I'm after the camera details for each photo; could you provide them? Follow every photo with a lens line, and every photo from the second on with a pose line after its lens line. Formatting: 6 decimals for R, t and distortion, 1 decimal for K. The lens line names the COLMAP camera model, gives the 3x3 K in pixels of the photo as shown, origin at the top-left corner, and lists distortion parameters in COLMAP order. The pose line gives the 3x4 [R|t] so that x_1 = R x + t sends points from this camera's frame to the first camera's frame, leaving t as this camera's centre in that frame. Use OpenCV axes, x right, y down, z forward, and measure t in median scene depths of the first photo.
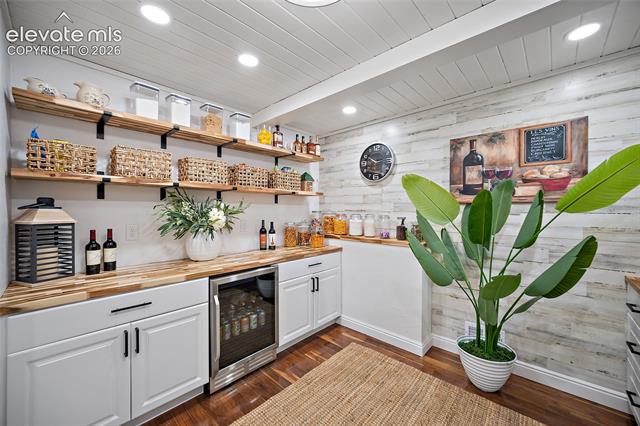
lens RADIAL K [[250.9, 0, 319.9], [0, 250.9, 212.0], [0, 0, 1]] dist [-0.006050, -0.000714]
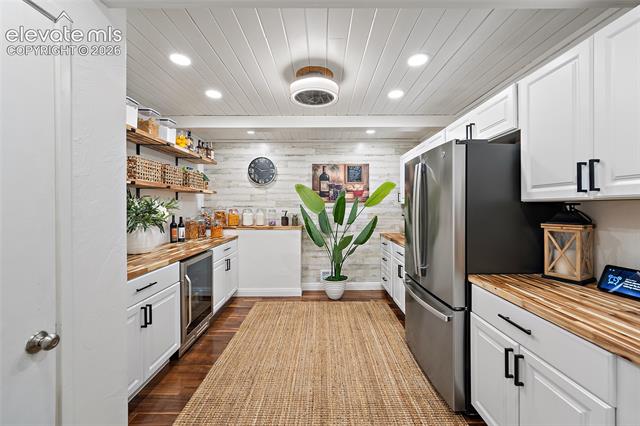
lens RADIAL K [[250.9, 0, 324.5], [0, 250.9, 208.3], [0, 0, 1]] dist [-0.006050, -0.000714]
pose [[0.730309, -0.008839, 0.683060, -0.573538], [0.008142, 0.999958, 0.004234, 0.002674], [-0.683069, 0.002469, 0.730350, -0.283373]]
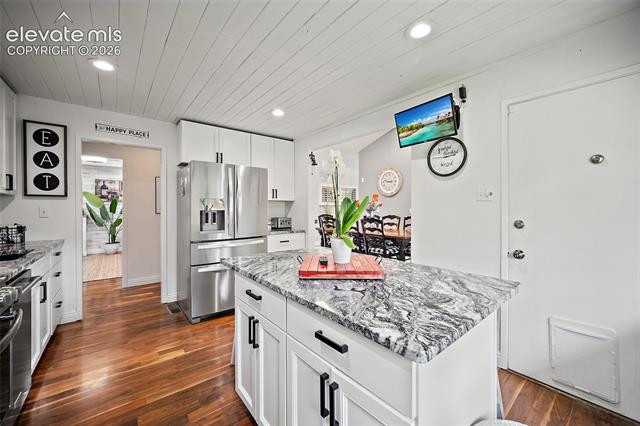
lens RADIAL K [[250.9, 0, 319.4], [0, 250.9, 208.9], [0, 0, 1]] dist [-0.006050, -0.000714]
pose [[0.136454, -0.006790, 0.990623, -1.965107], [0.005594, 0.999966, 0.006083, 0.050113], [-0.990631, 0.004712, 0.136487, -1.933551]]
